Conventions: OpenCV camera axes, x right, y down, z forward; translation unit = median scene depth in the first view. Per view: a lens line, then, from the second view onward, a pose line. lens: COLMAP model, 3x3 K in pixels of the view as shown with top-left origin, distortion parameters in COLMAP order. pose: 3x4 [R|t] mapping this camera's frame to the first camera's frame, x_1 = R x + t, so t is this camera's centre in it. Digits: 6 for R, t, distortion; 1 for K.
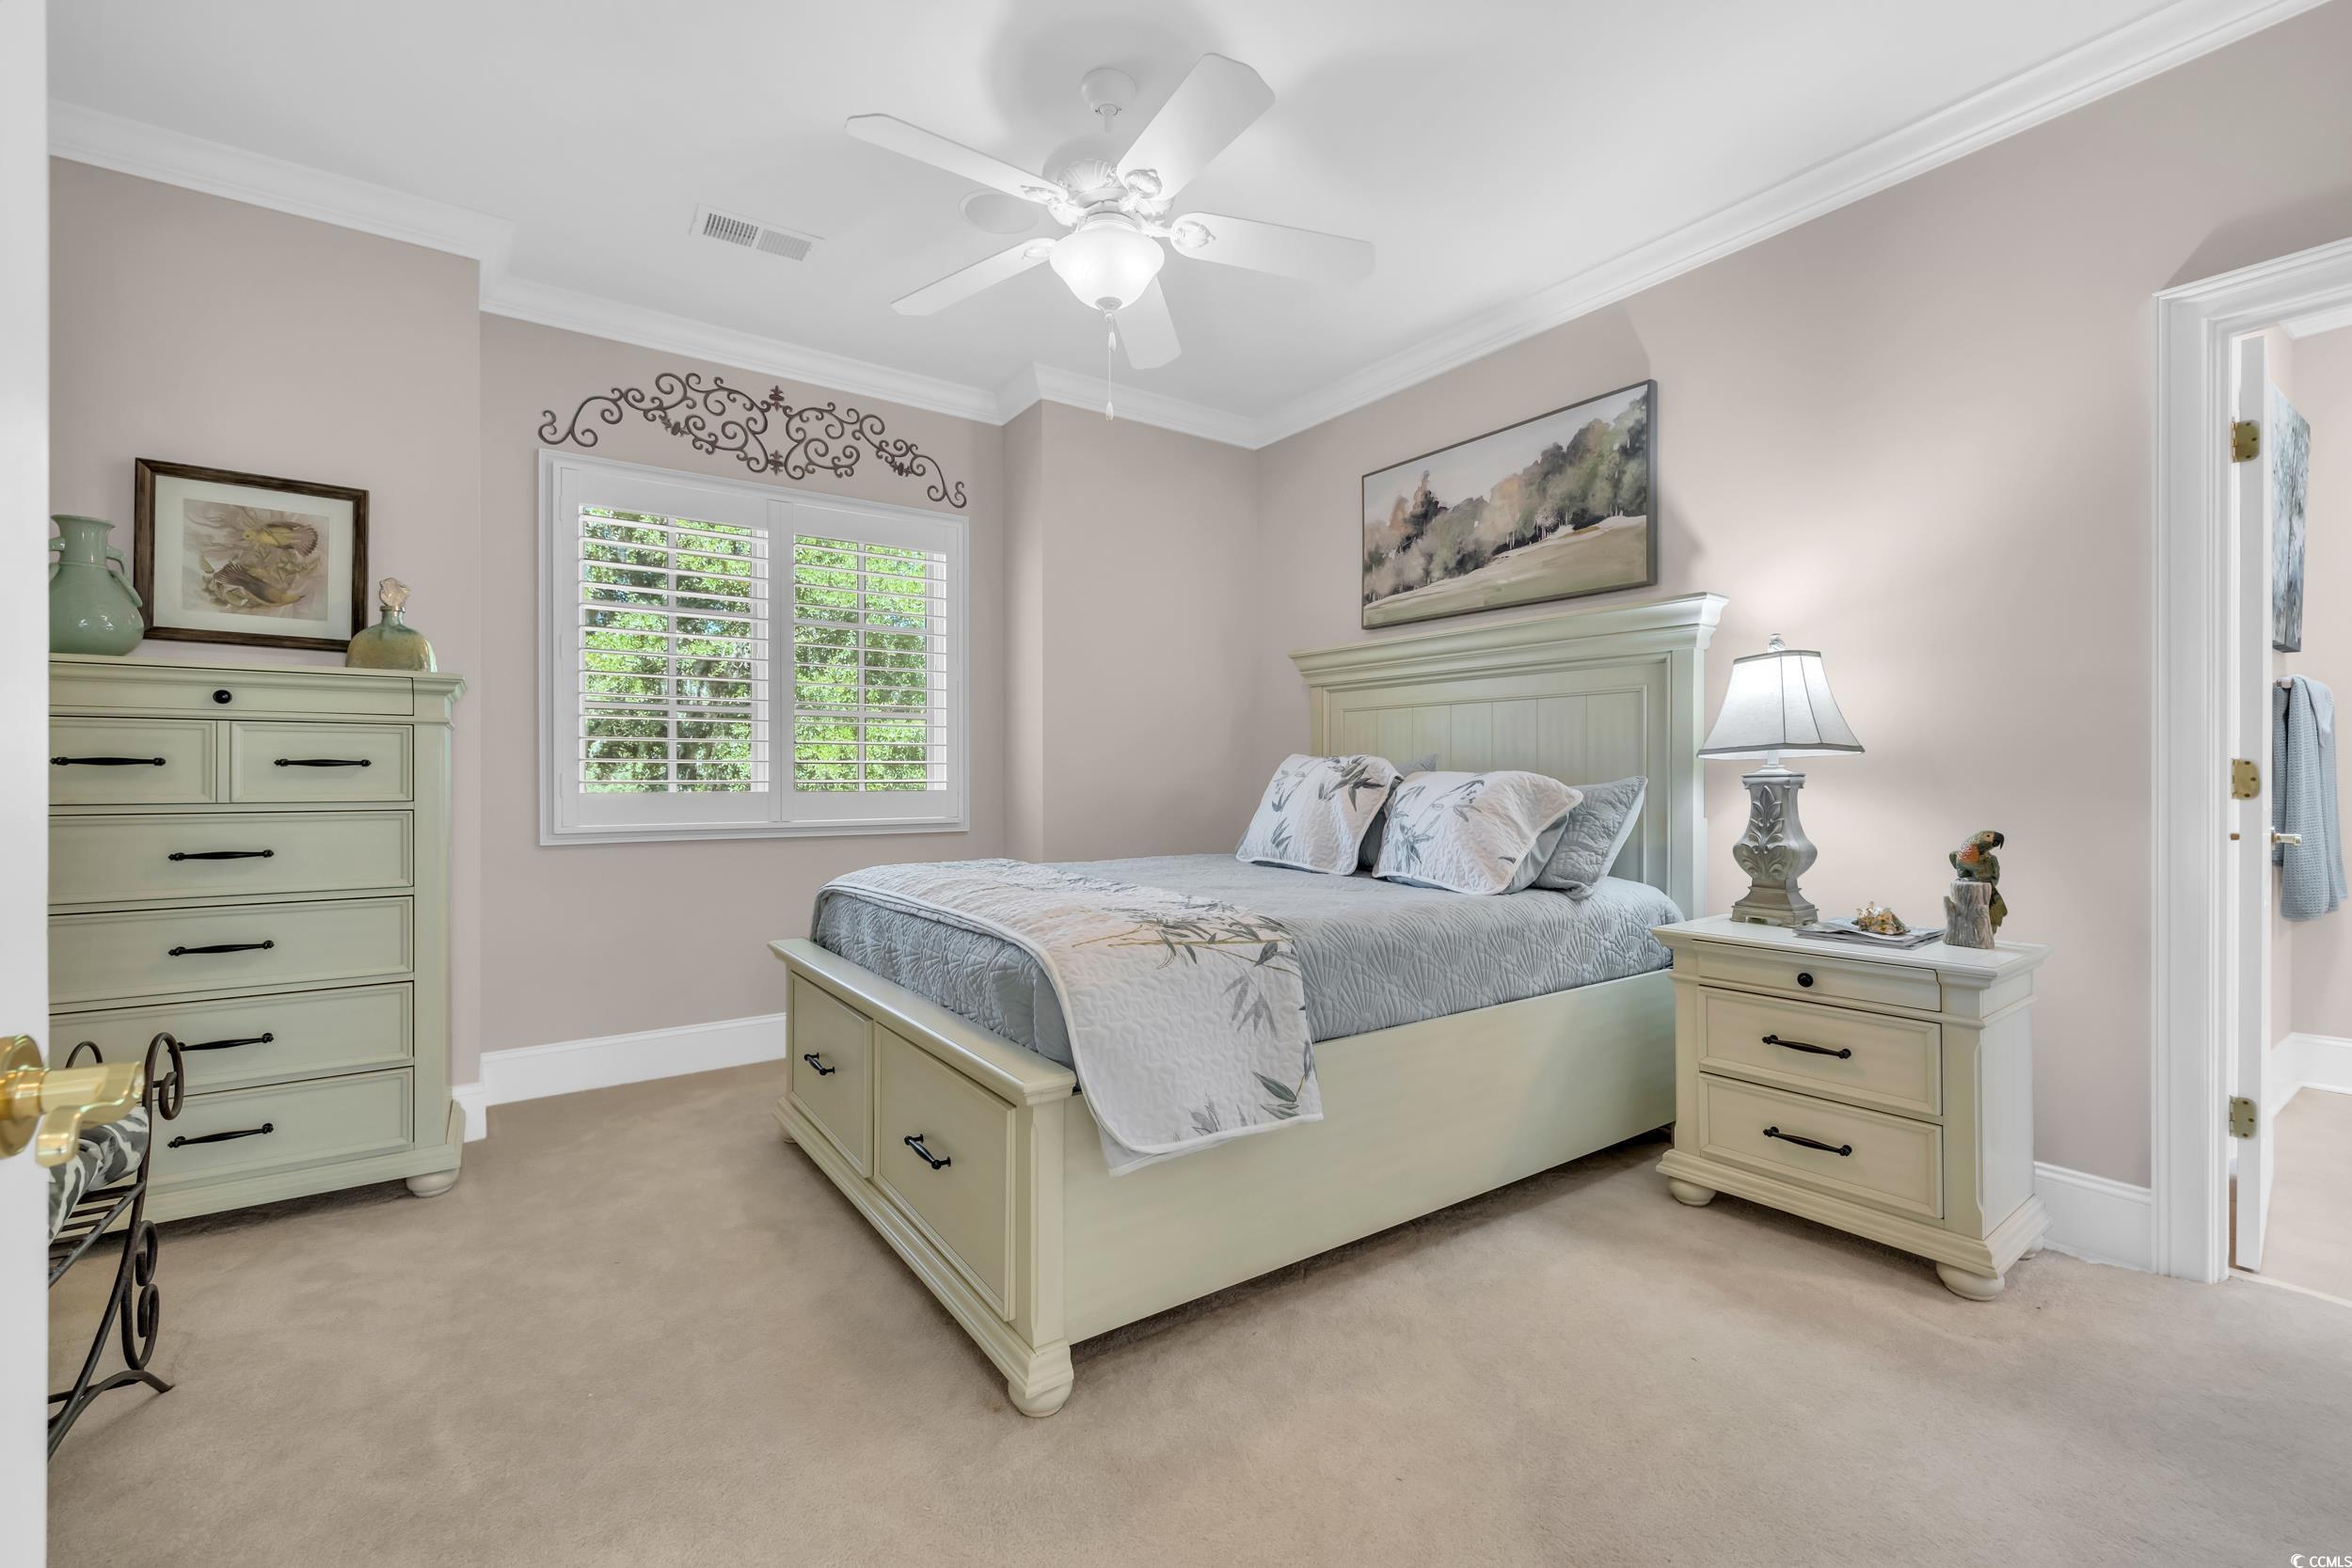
lens RADIAL K [[985.1, 0, 1187.1], [0, 985.1, 780.6], [0, 0, 1]] dist [0.002174, -0.000028]
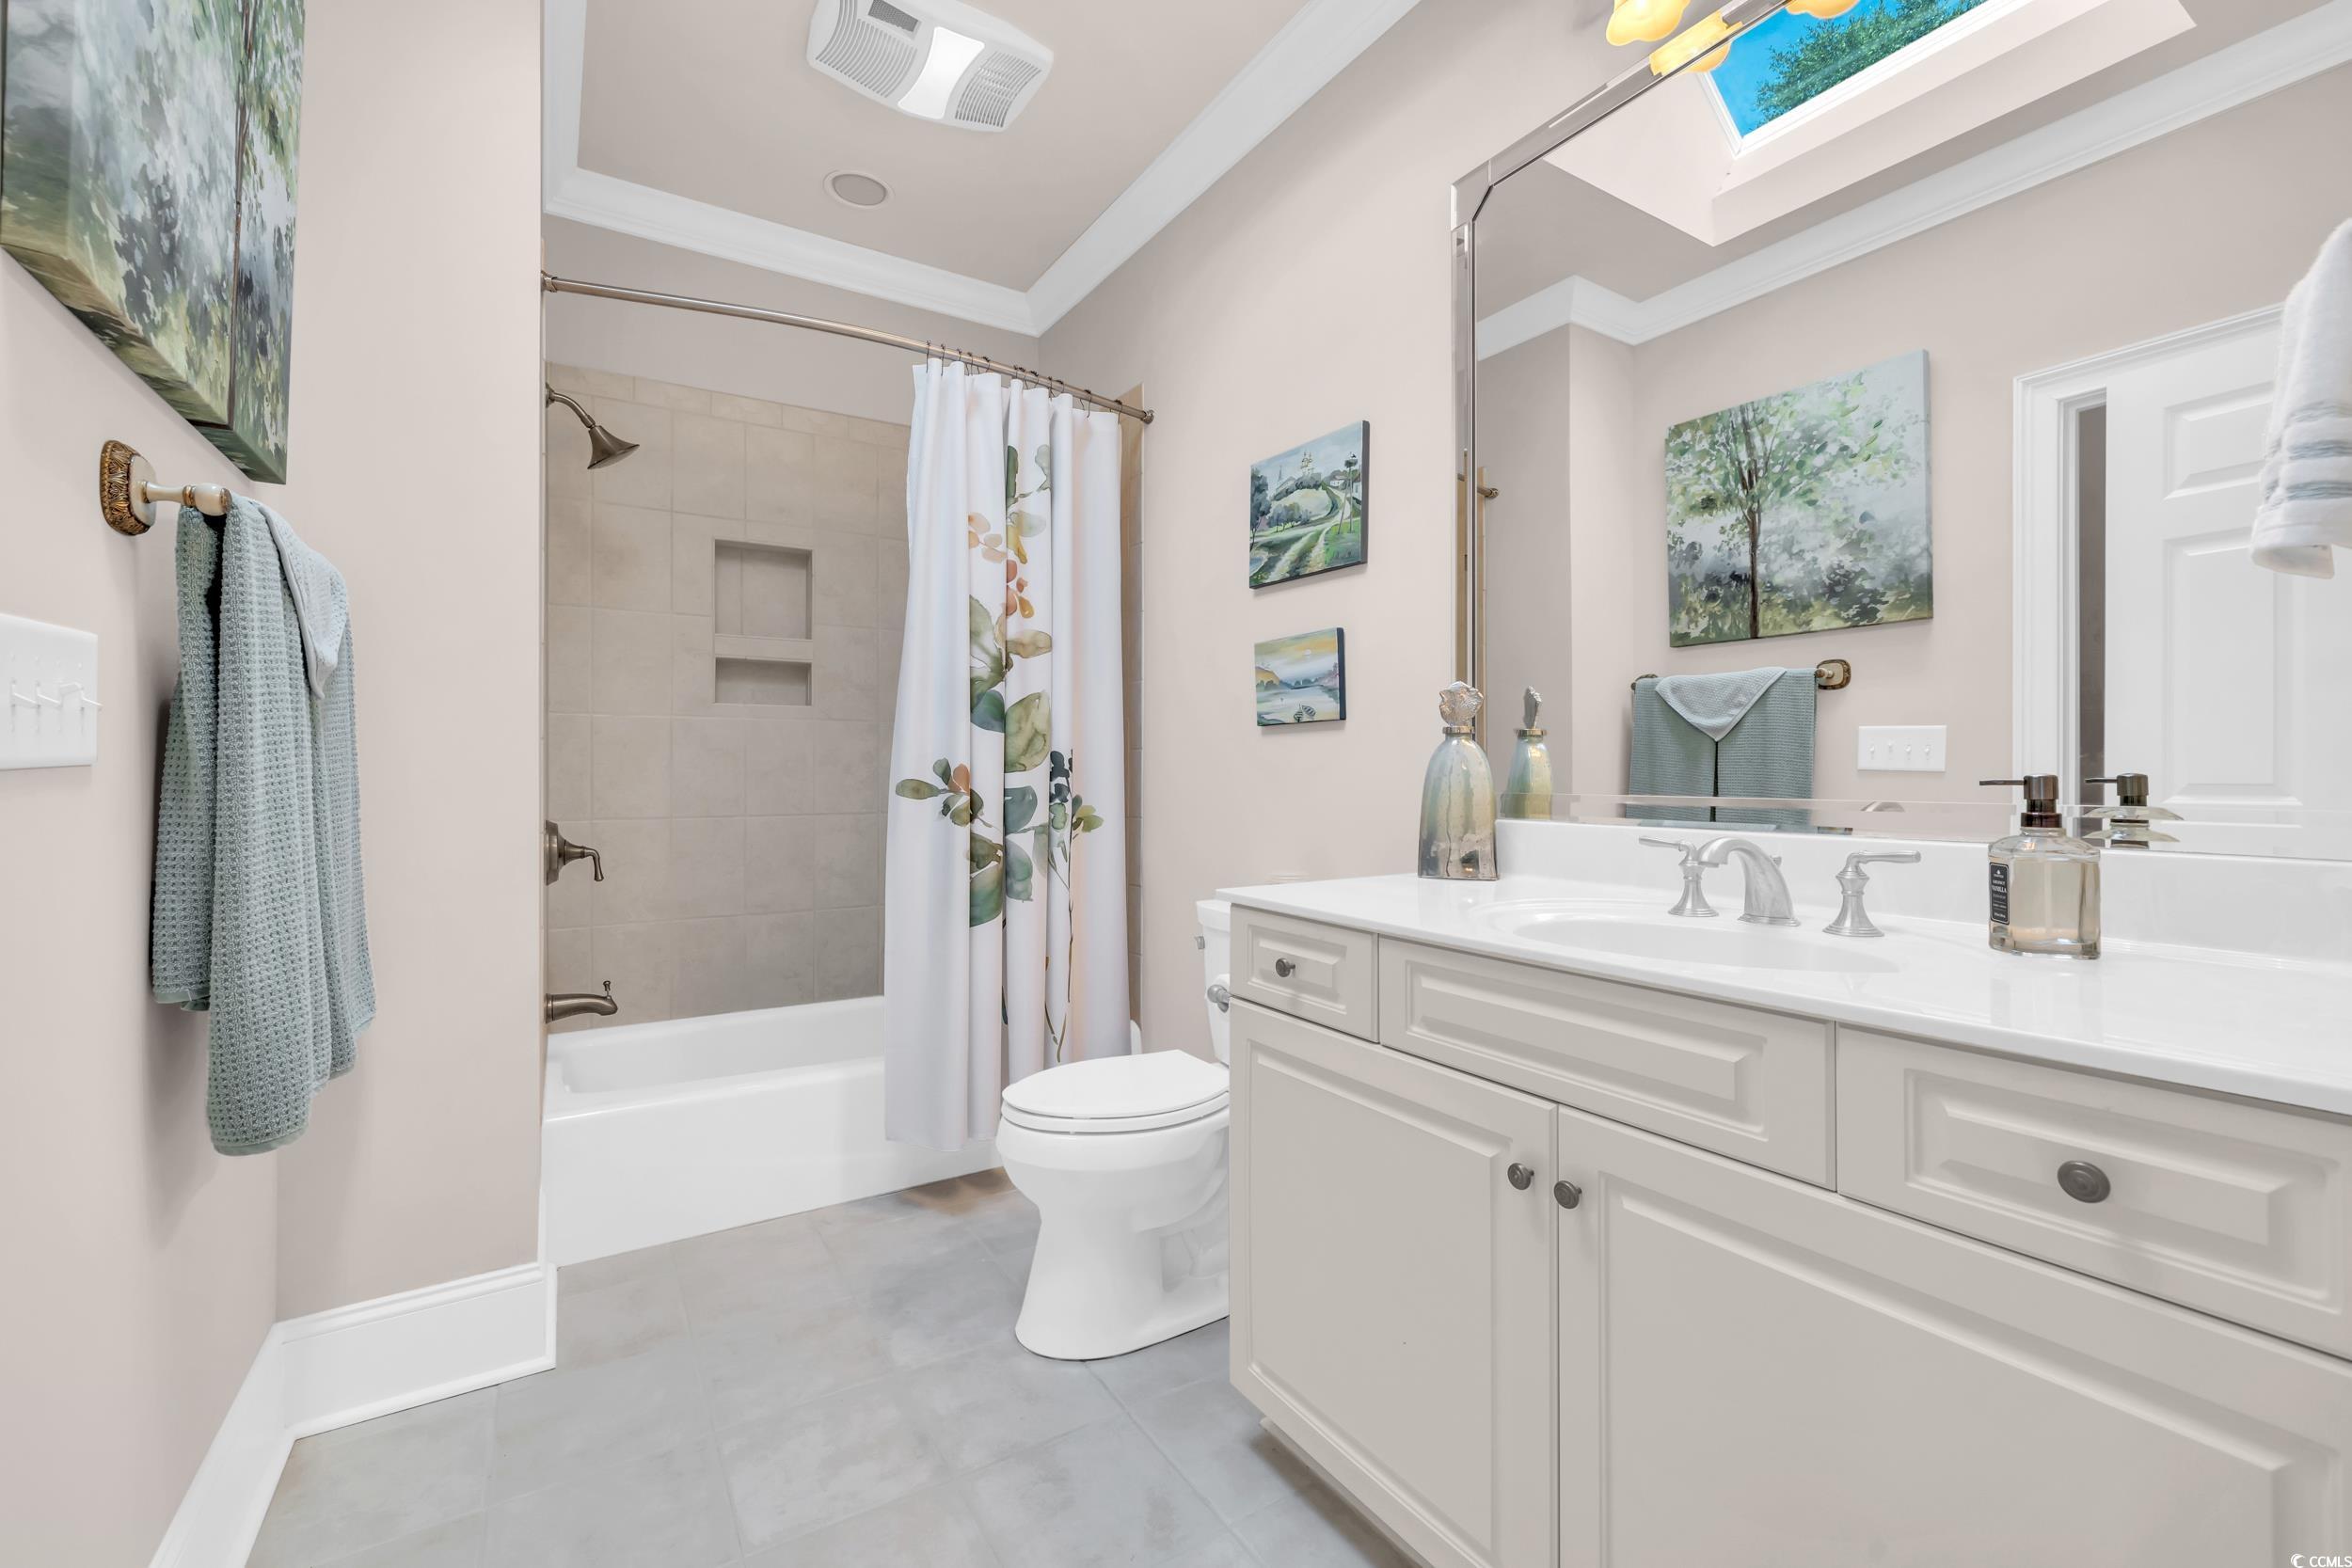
lens RADIAL K [[985.1, 0, 1179.5], [0, 985.1, 770.4], [0, 0, 1]] dist [0.002174, -0.000028]
pose [[0.065516, 0.006153, 0.997833, 0.776121], [-0.000107, 0.999981, -0.006159, -0.000043], [-0.997851, 0.000297, 0.065516, 0.624274]]
